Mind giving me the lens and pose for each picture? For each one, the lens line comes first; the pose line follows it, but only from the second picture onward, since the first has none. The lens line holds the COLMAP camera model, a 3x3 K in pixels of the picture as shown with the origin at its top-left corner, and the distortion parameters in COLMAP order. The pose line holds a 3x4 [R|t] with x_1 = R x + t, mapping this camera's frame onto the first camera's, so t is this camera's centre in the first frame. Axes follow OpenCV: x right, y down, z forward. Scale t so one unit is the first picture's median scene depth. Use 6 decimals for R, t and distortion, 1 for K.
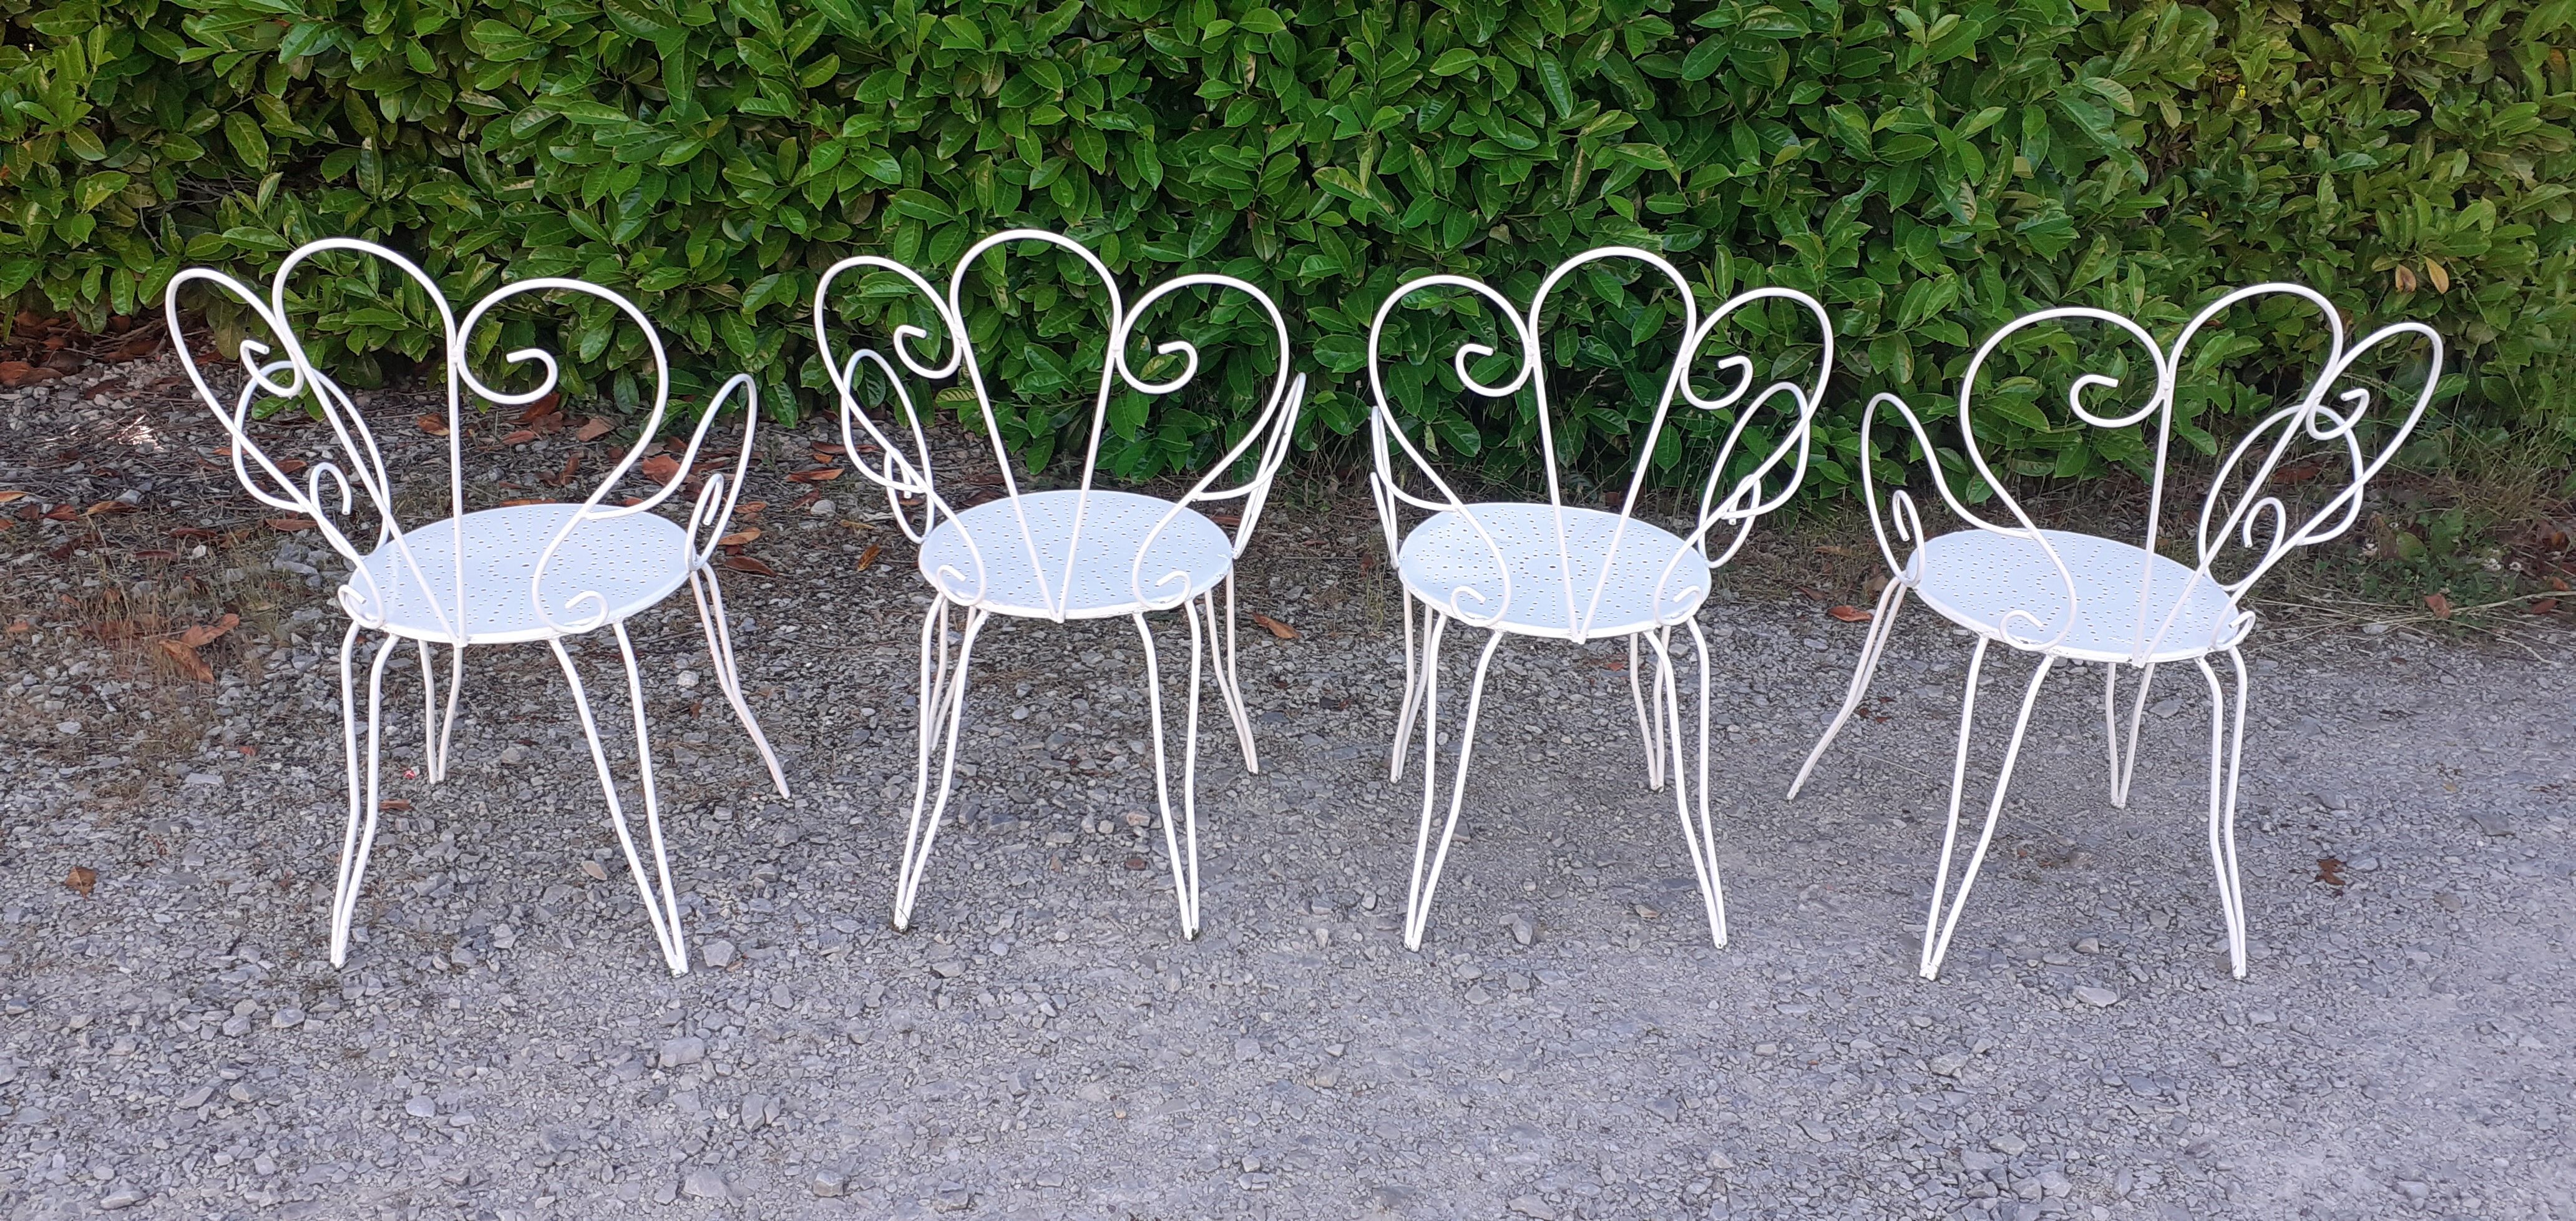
lens RADIAL K [[2039.8, 0, 1288.0], [0, 2039.8, 610.5], [0, 0, 1]] dist [0.035660, -0.066069]
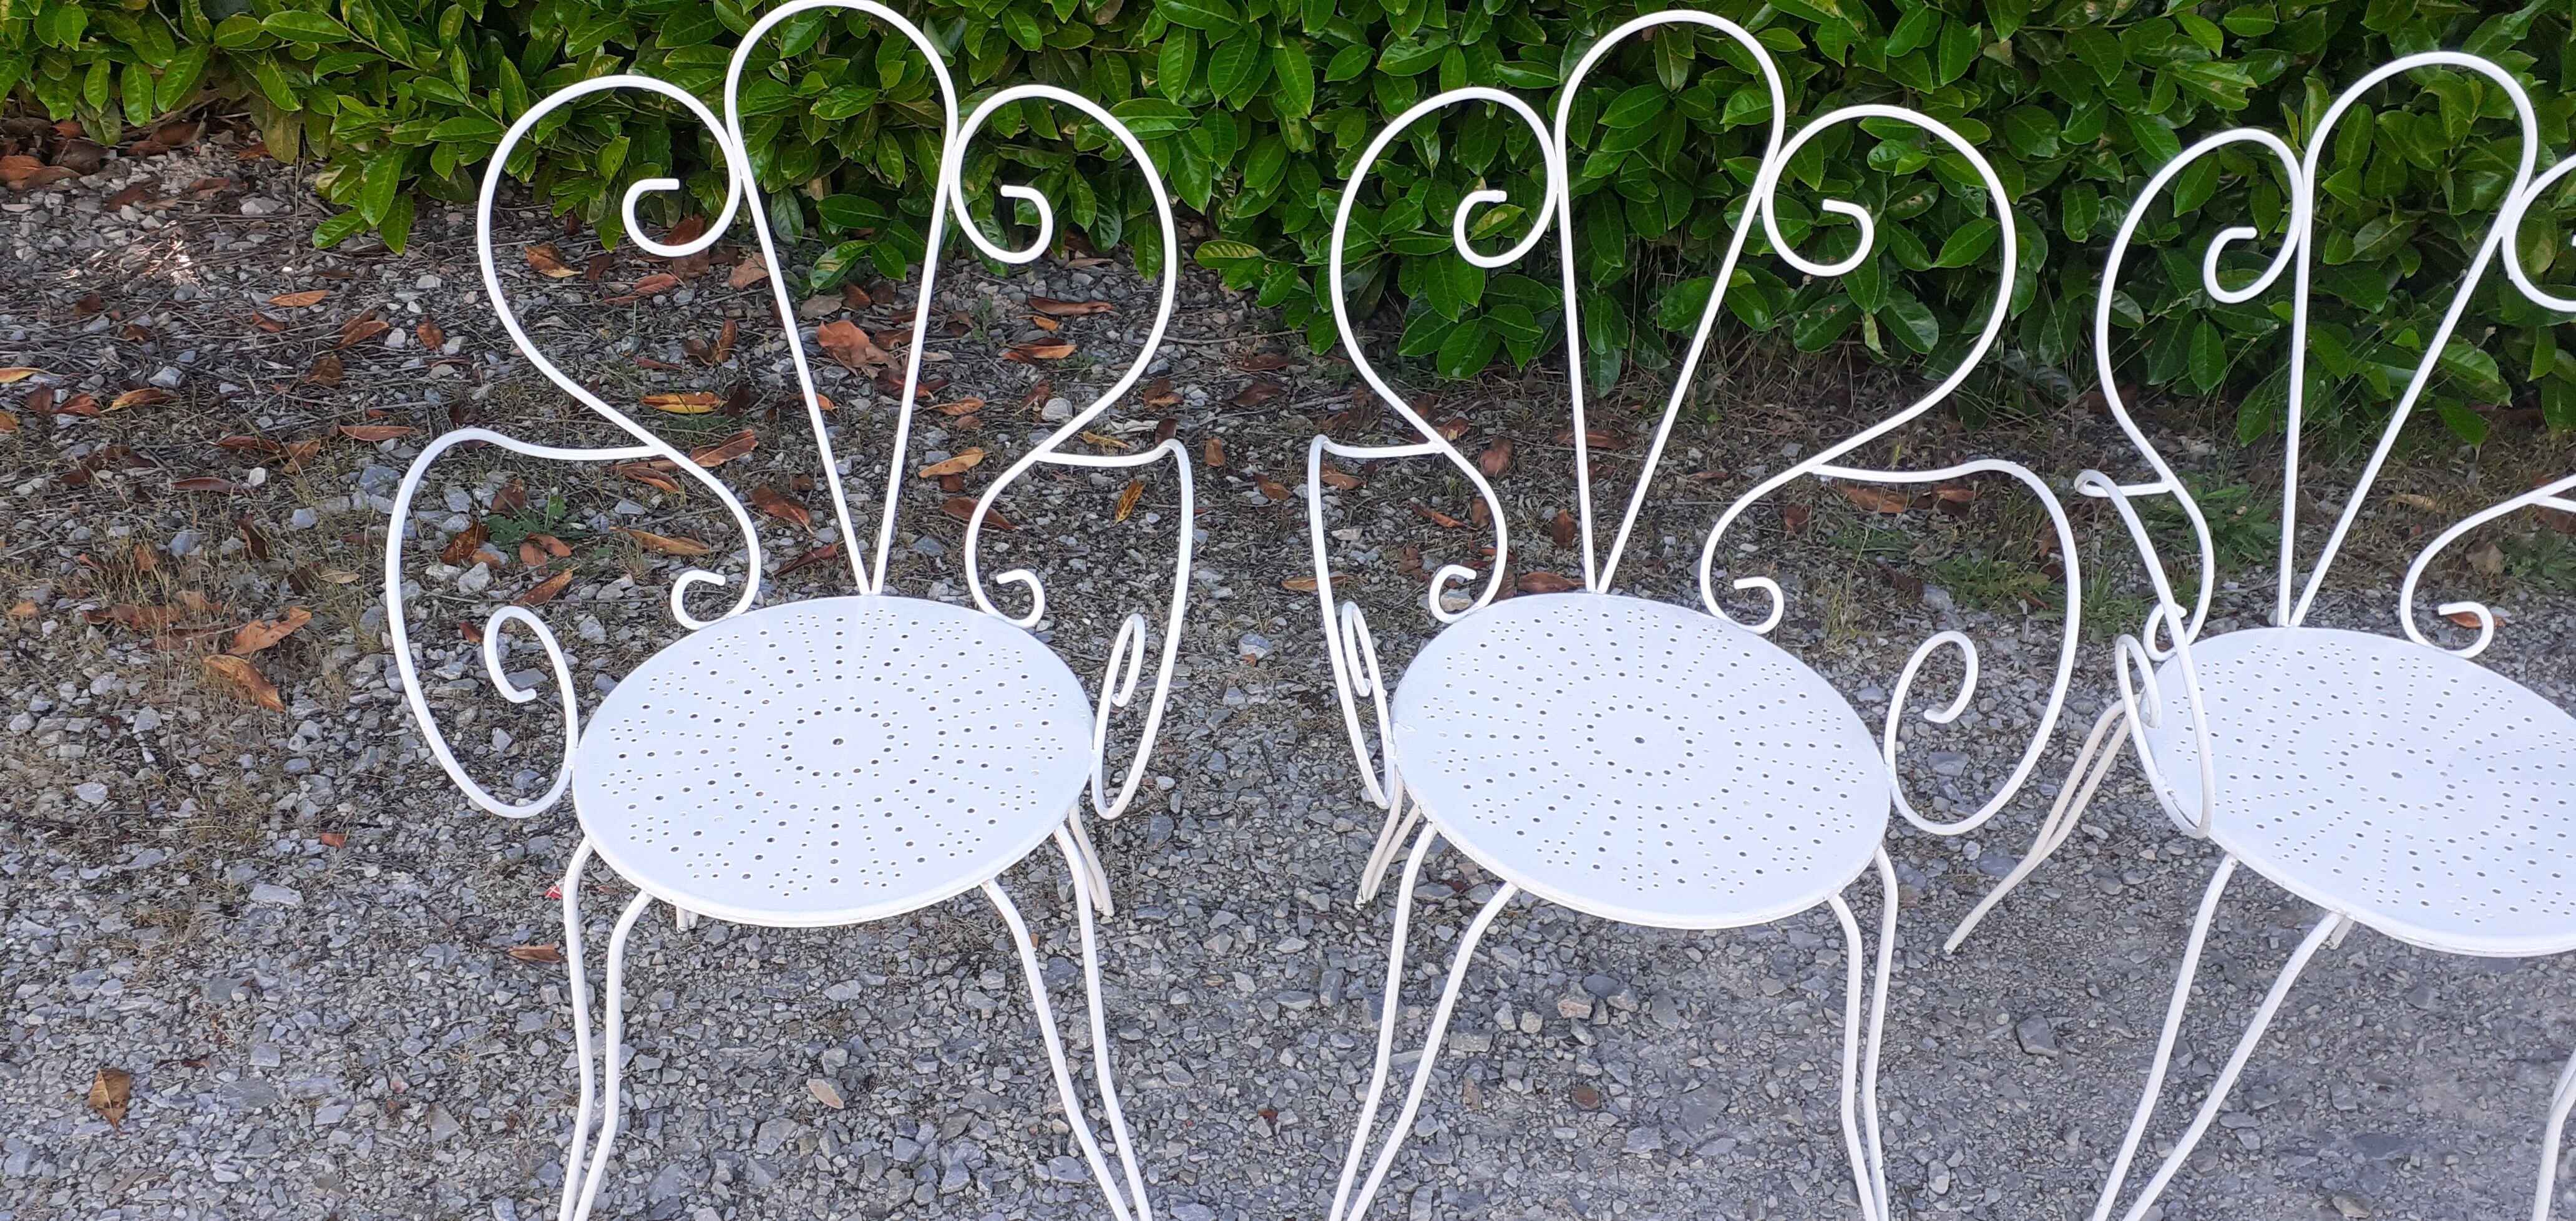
lens RADIAL K [[2039.8, 0, 1288.0], [0, 2039.8, 610.5], [0, 0, 1]] dist [0.035660, -0.066069]
pose [[0.998824, 0.026555, -0.040567, -0.113019], [-0.018734, 0.983073, 0.182255, -0.120855], [0.044720, -0.181281, 0.982414, 0.251876]]
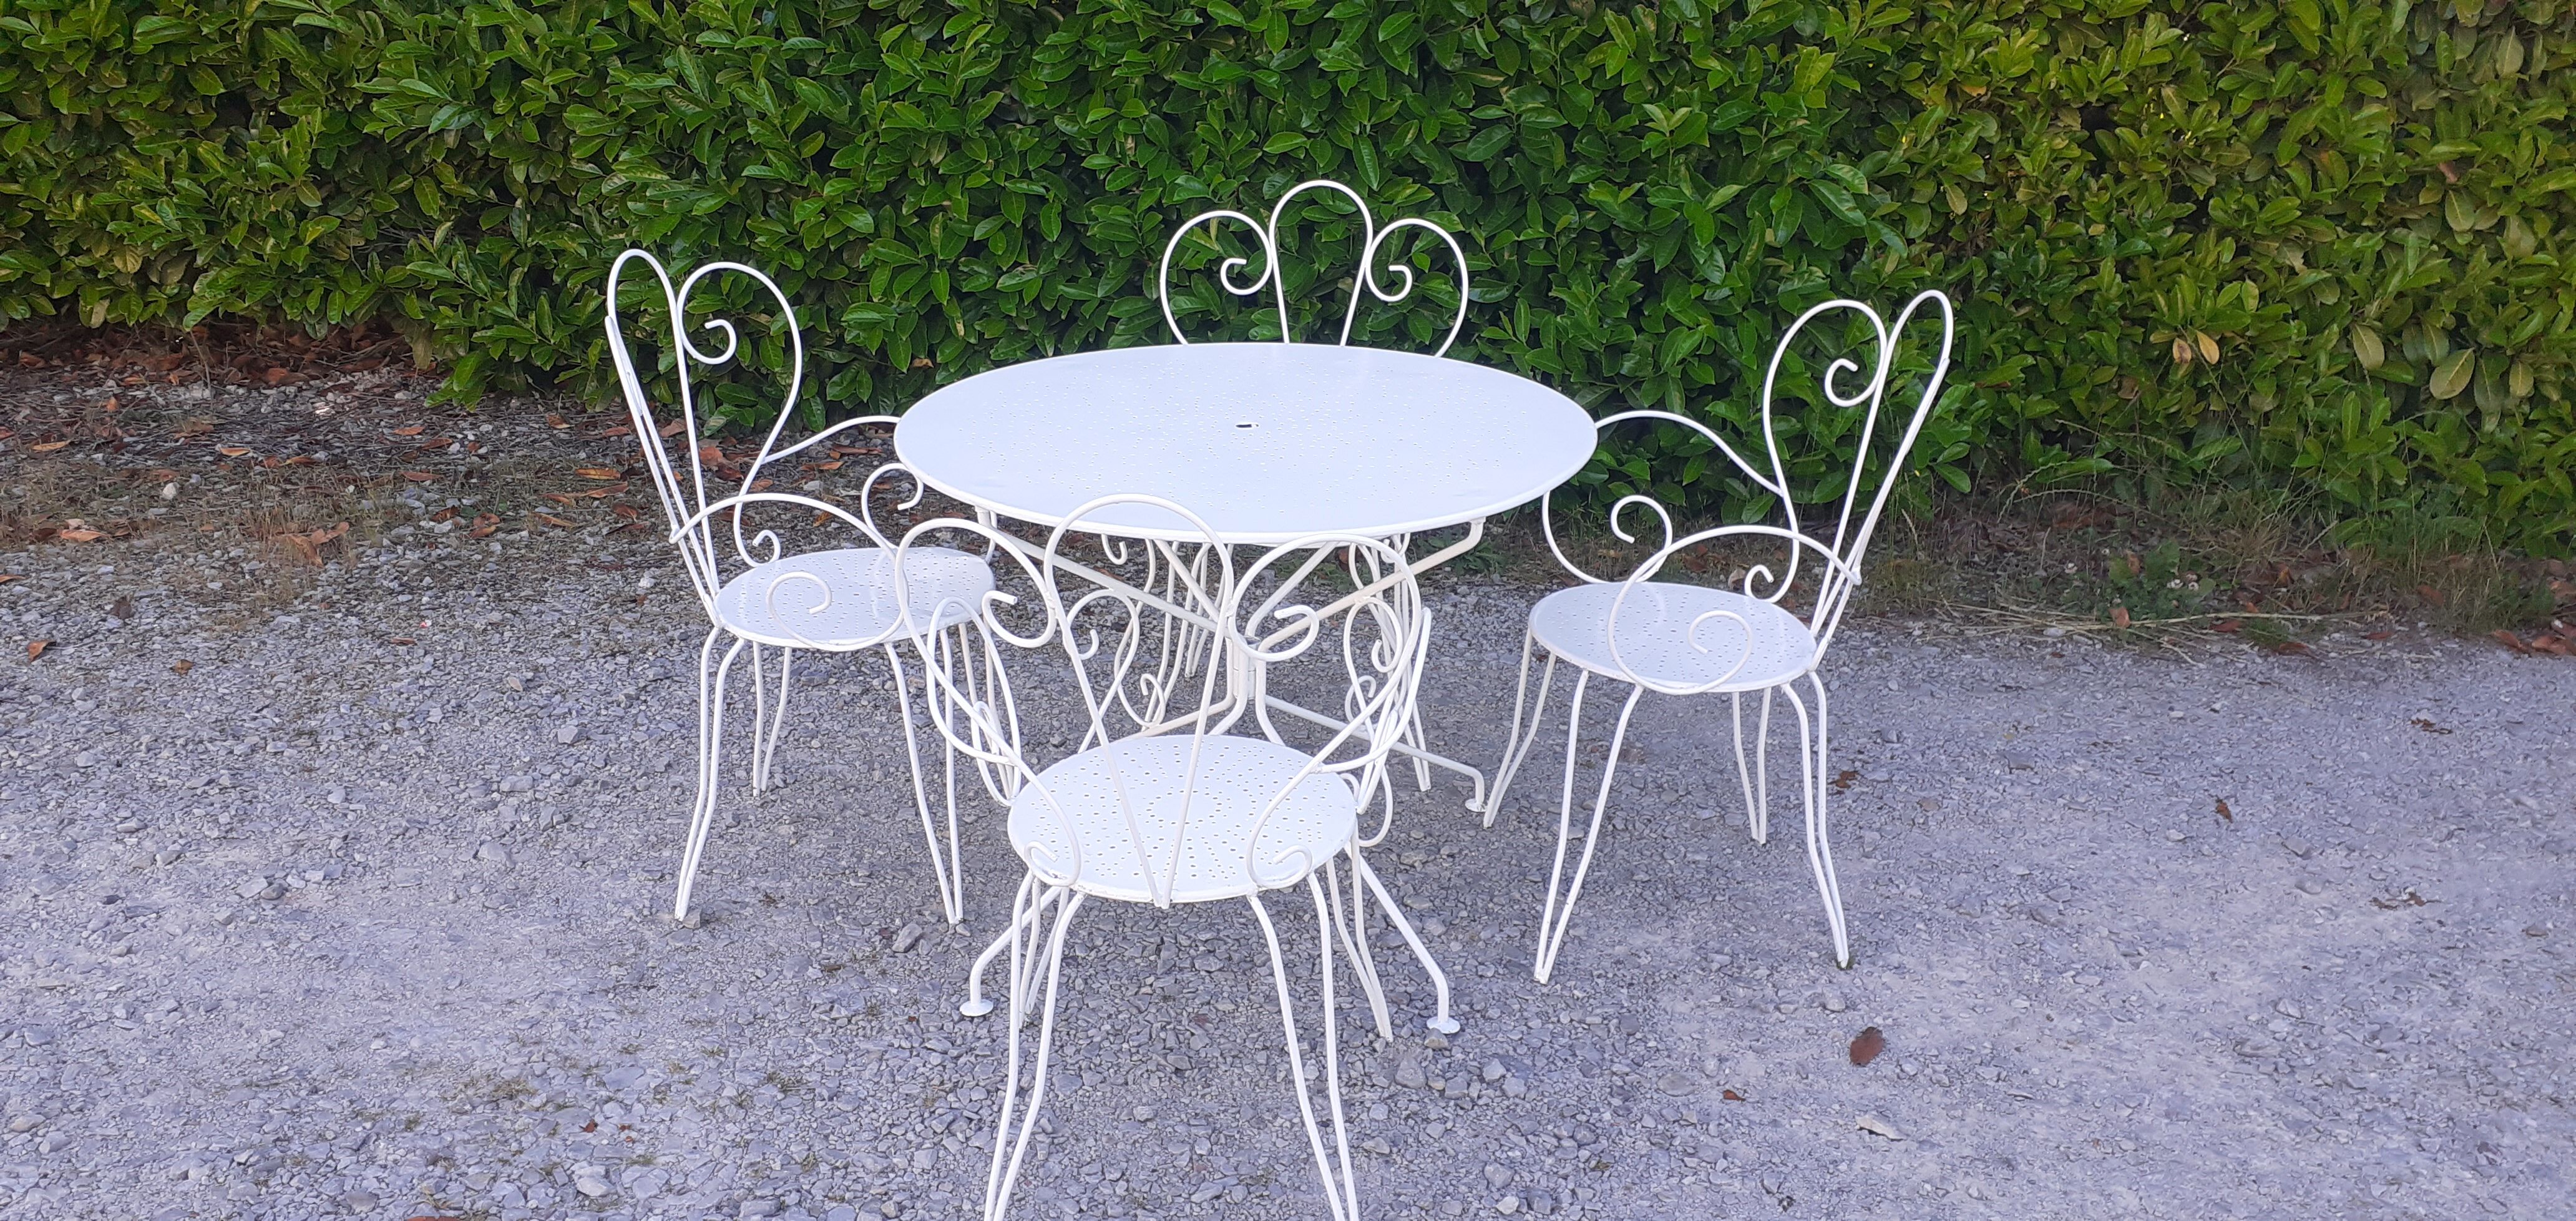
lens RADIAL K [[2039.8, 0, 1288.0], [0, 2039.8, 610.5], [0, 0, 1]] dist [0.035660, -0.066069]
pose [[0.983273, 0.048587, -0.175538, 0.304658], [-0.062014, 0.995487, -0.071831, 0.104836], [0.171256, 0.081515, 0.981849, -0.204059]]
